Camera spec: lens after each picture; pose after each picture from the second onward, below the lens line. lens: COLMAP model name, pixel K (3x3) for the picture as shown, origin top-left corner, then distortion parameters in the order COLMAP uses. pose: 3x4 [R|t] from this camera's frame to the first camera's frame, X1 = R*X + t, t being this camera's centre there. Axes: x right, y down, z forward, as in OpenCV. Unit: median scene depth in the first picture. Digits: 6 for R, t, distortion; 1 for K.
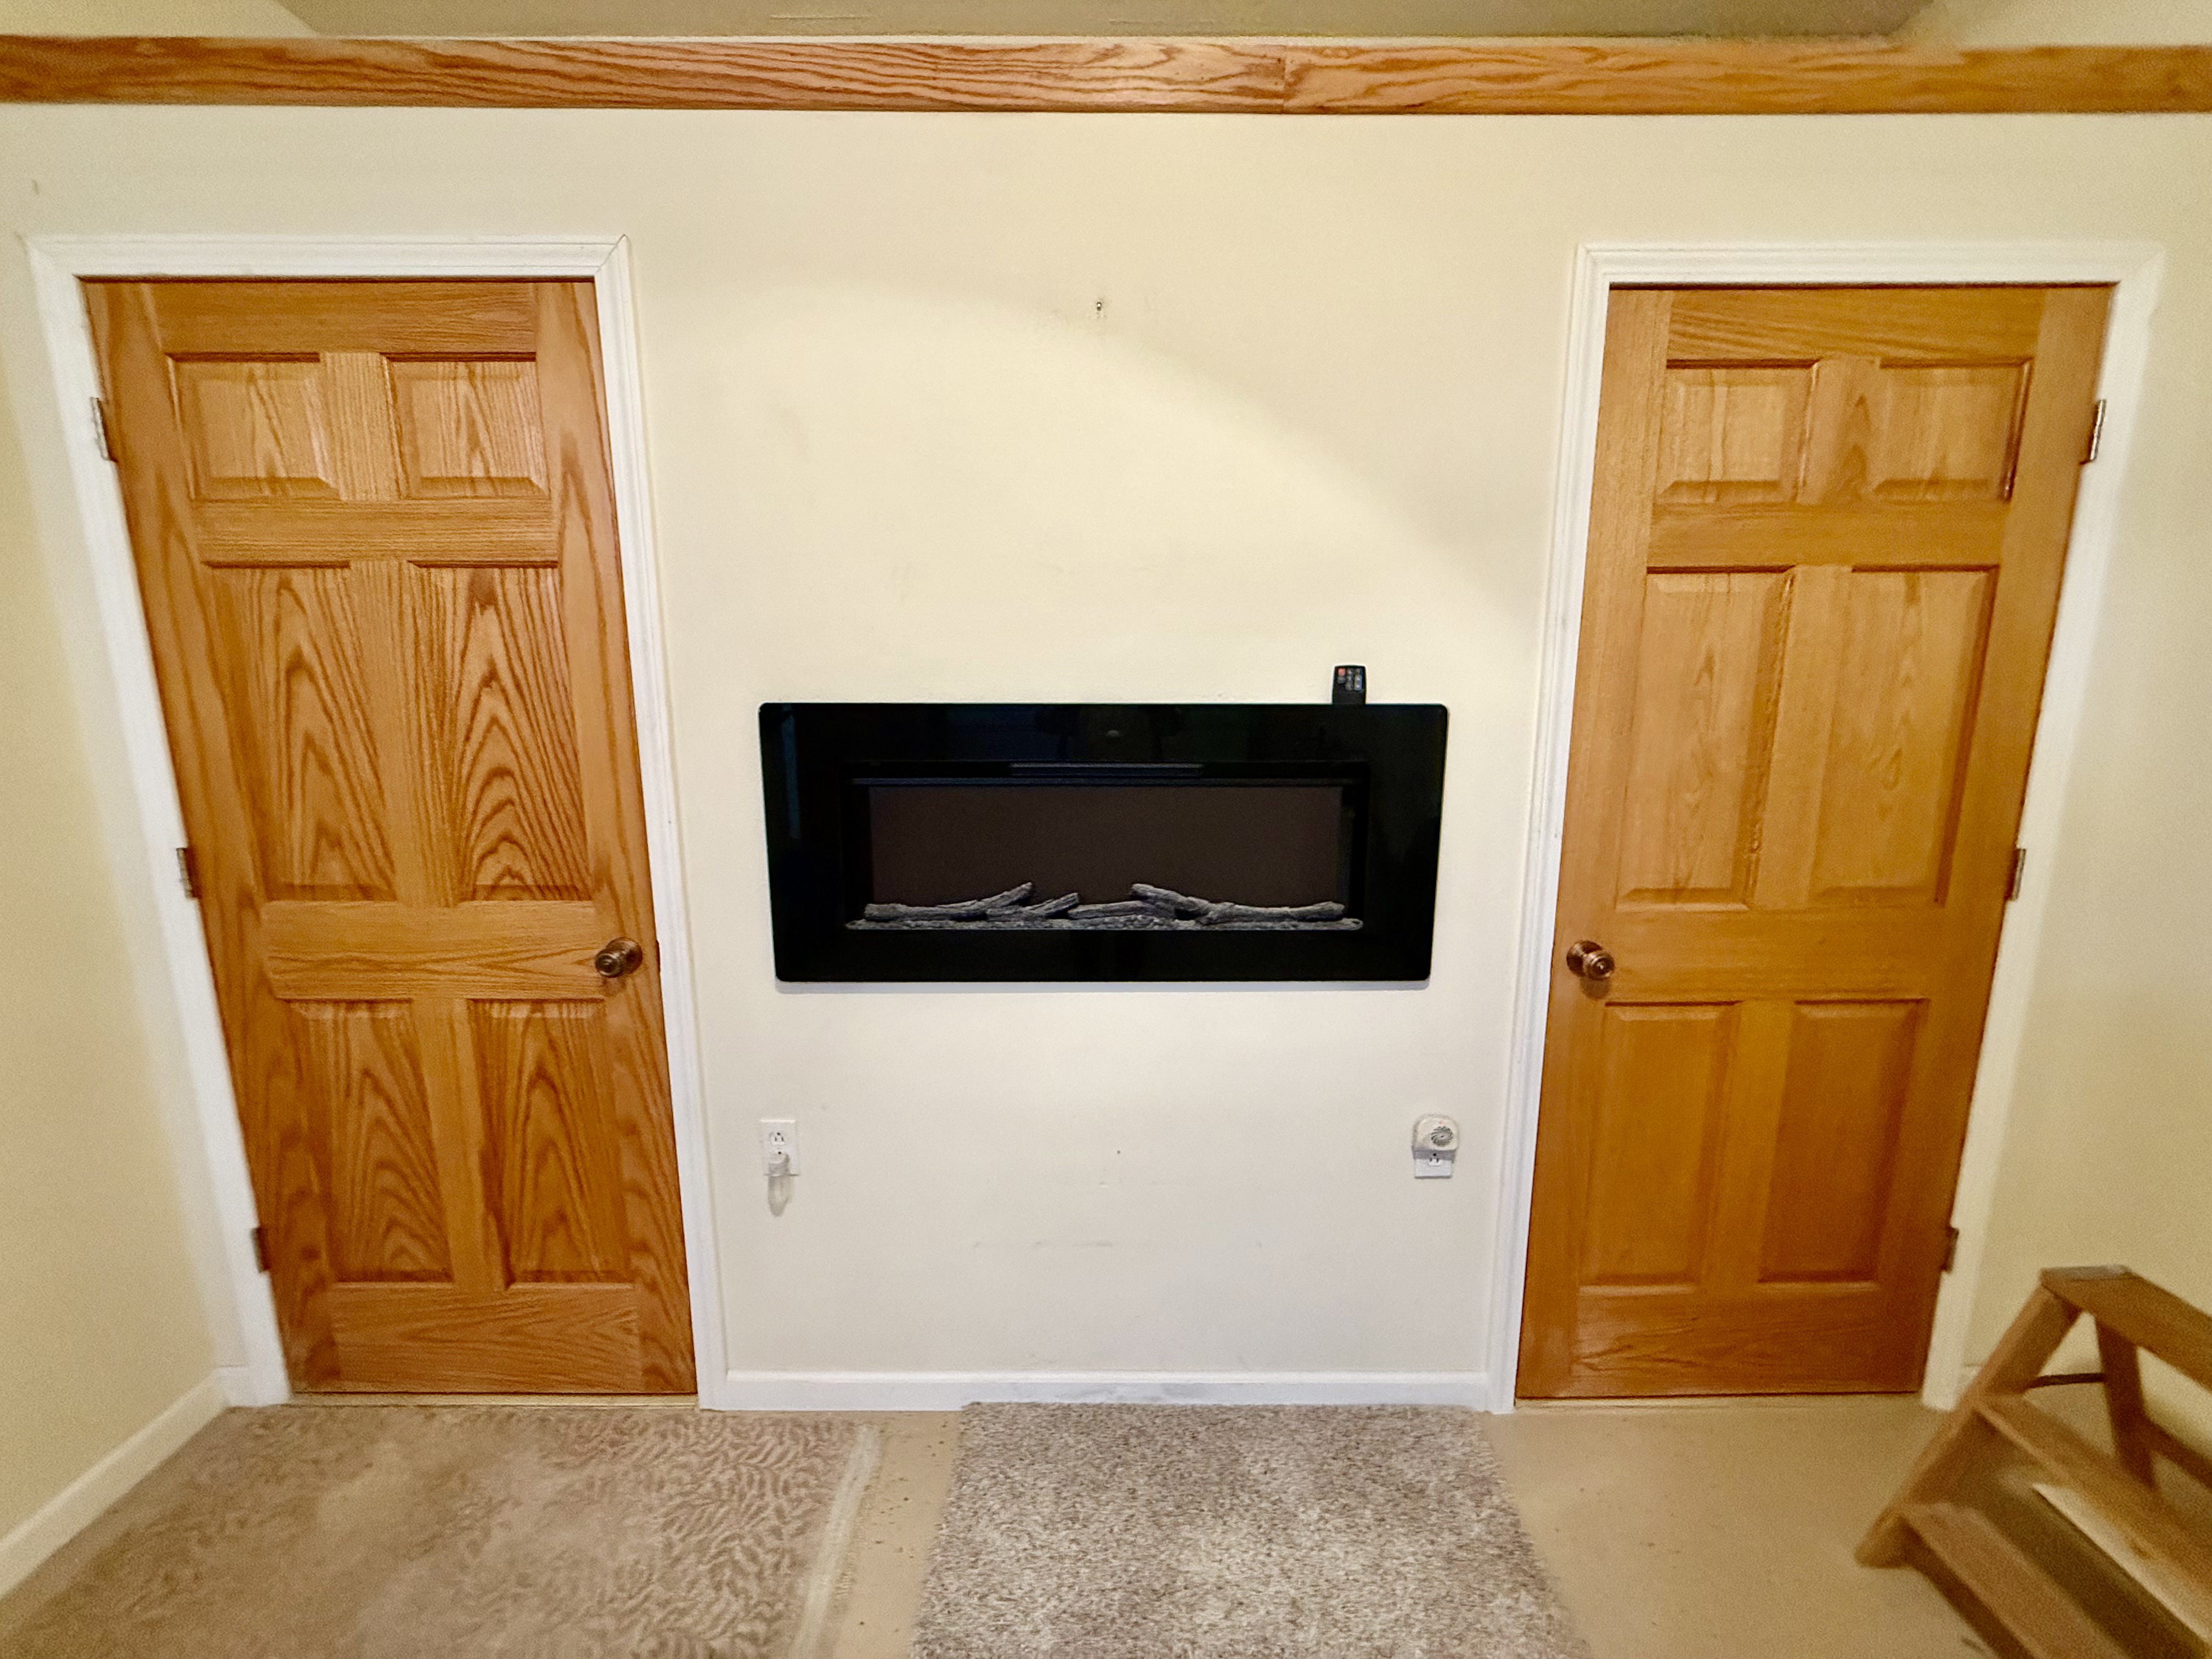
lens RADIAL K [[881.4, 0, 1099.0], [0, 881.4, 809.3], [0, 0, 1]] dist [0.000577, -0.000023]
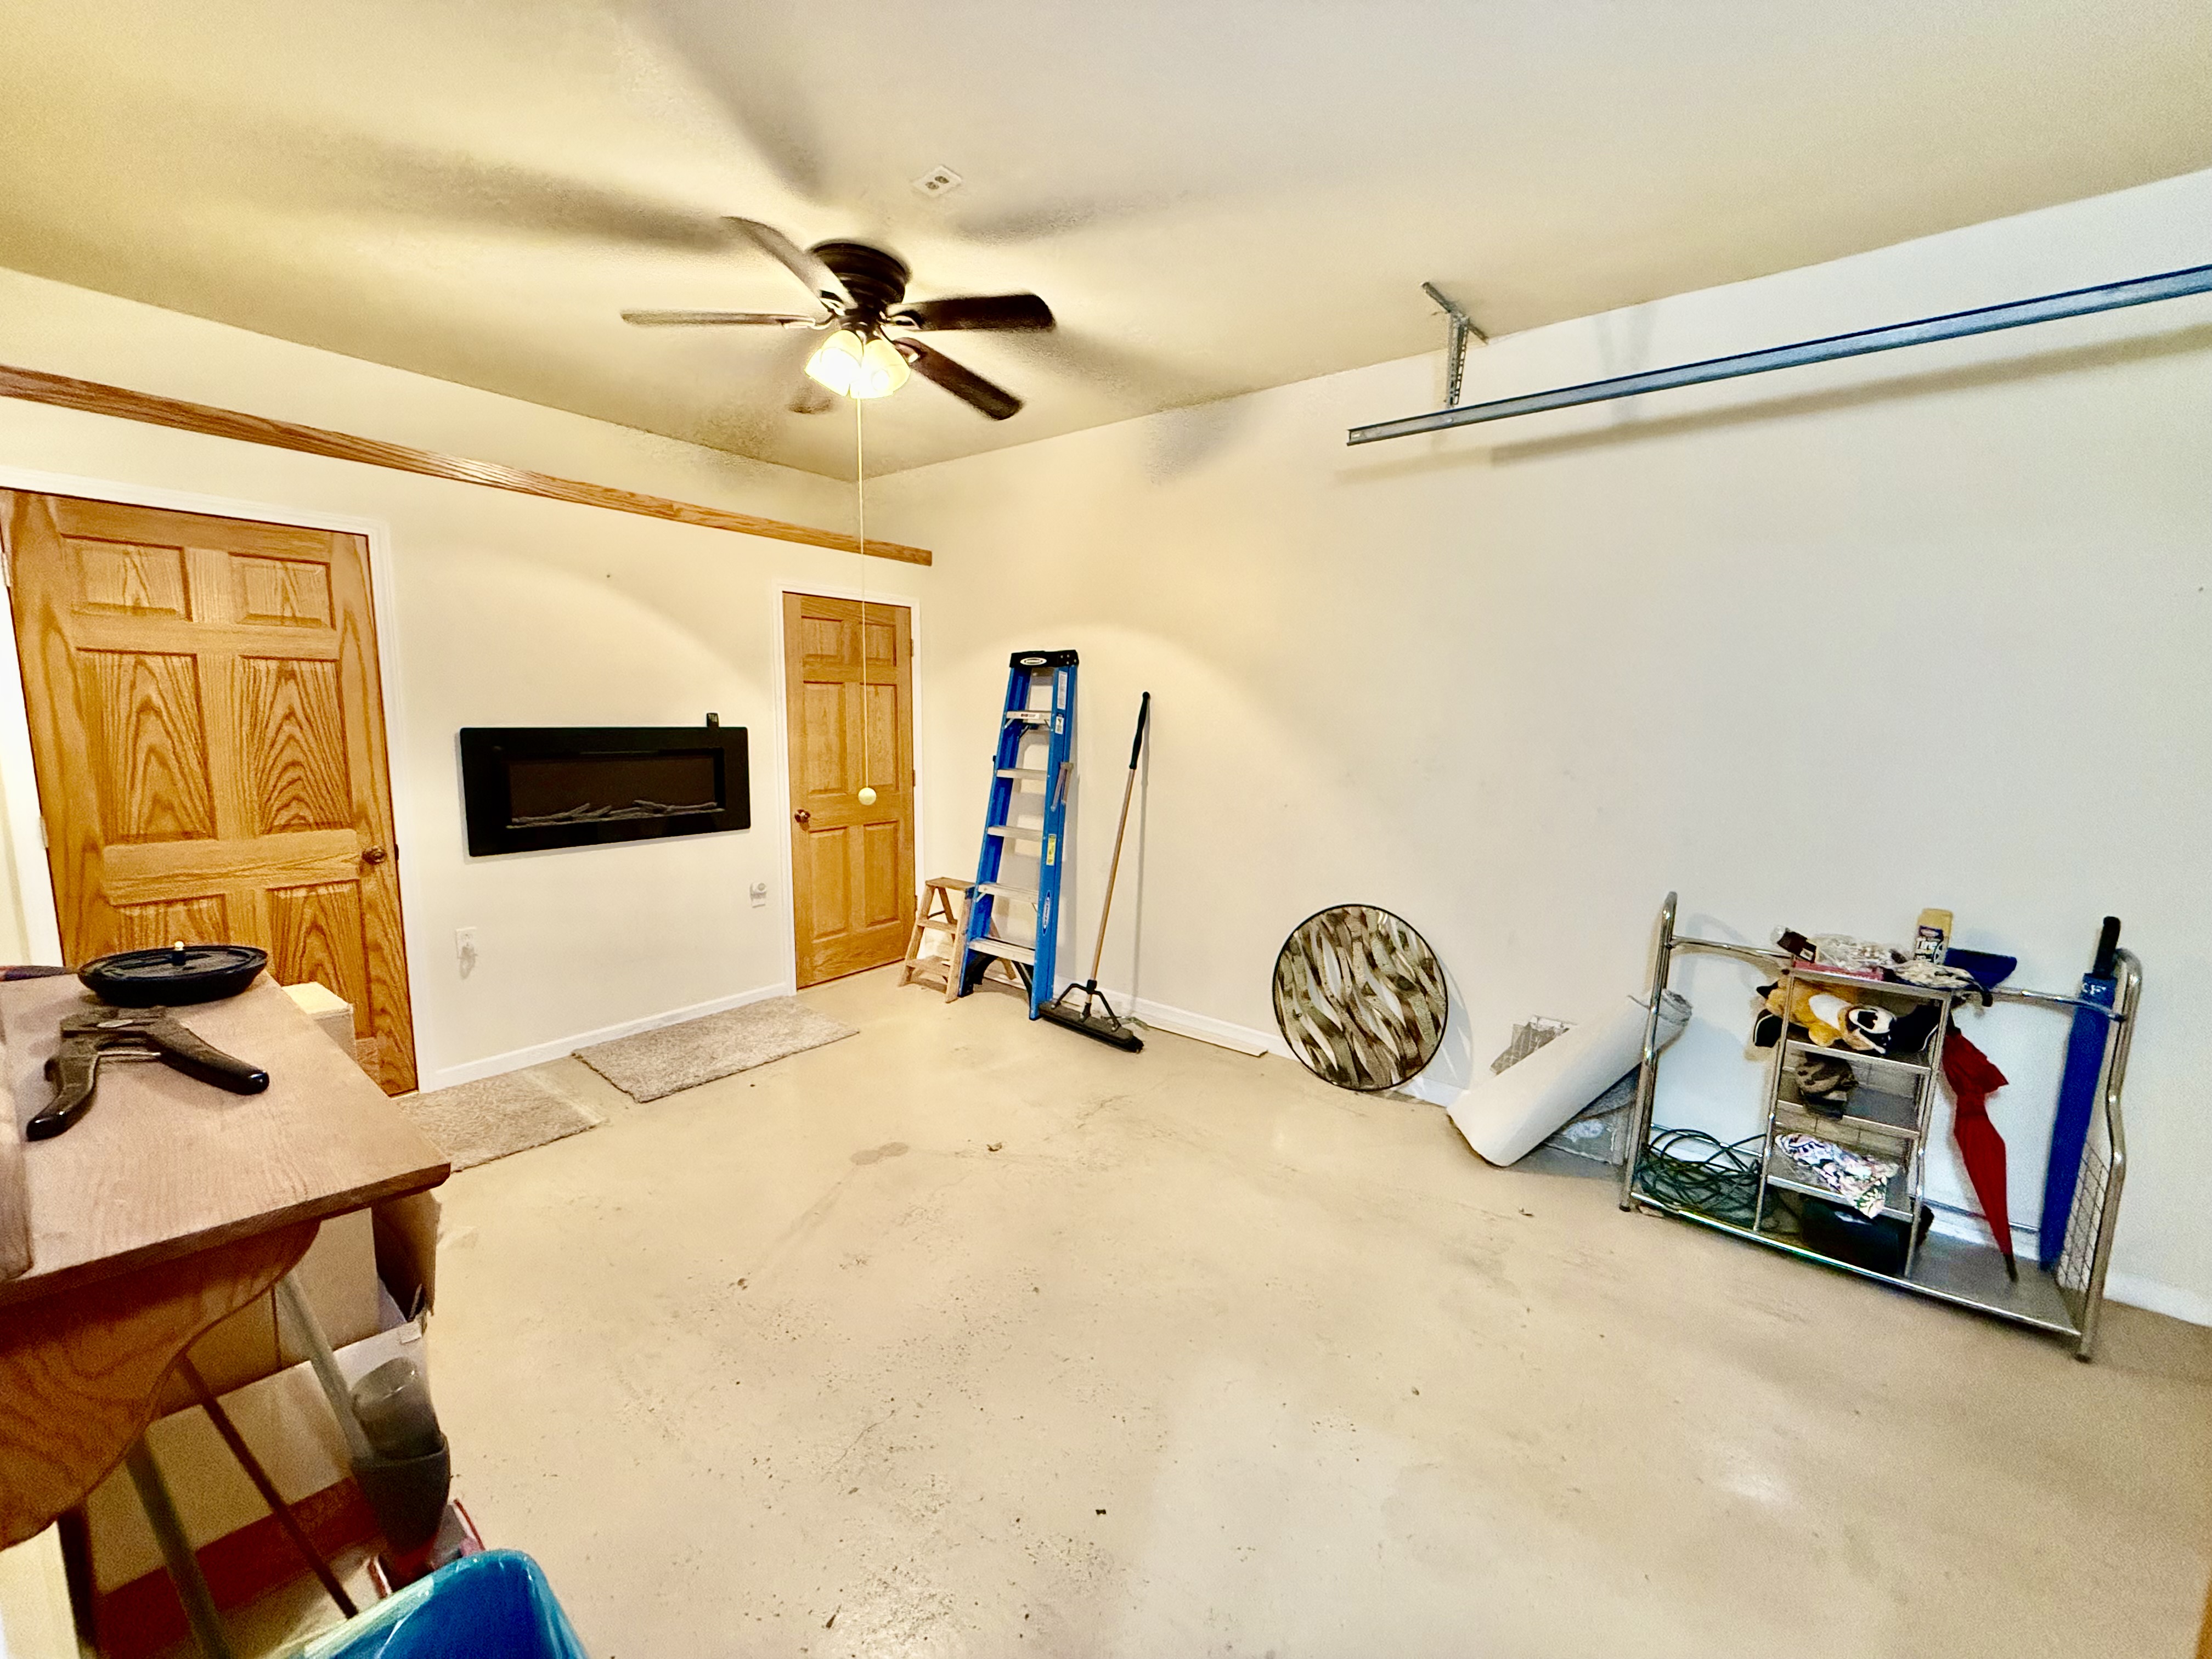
lens RADIAL K [[881.4, 0, 1091.9], [0, 881.4, 831.5], [0, 0, 1]] dist [0.000577, -0.000023]
pose [[0.630535, -0.094462, 0.770391, -1.064017], [0.115476, 0.992937, 0.027237, 0.251757], [-0.767522, 0.071788, 0.636990, -1.549419]]
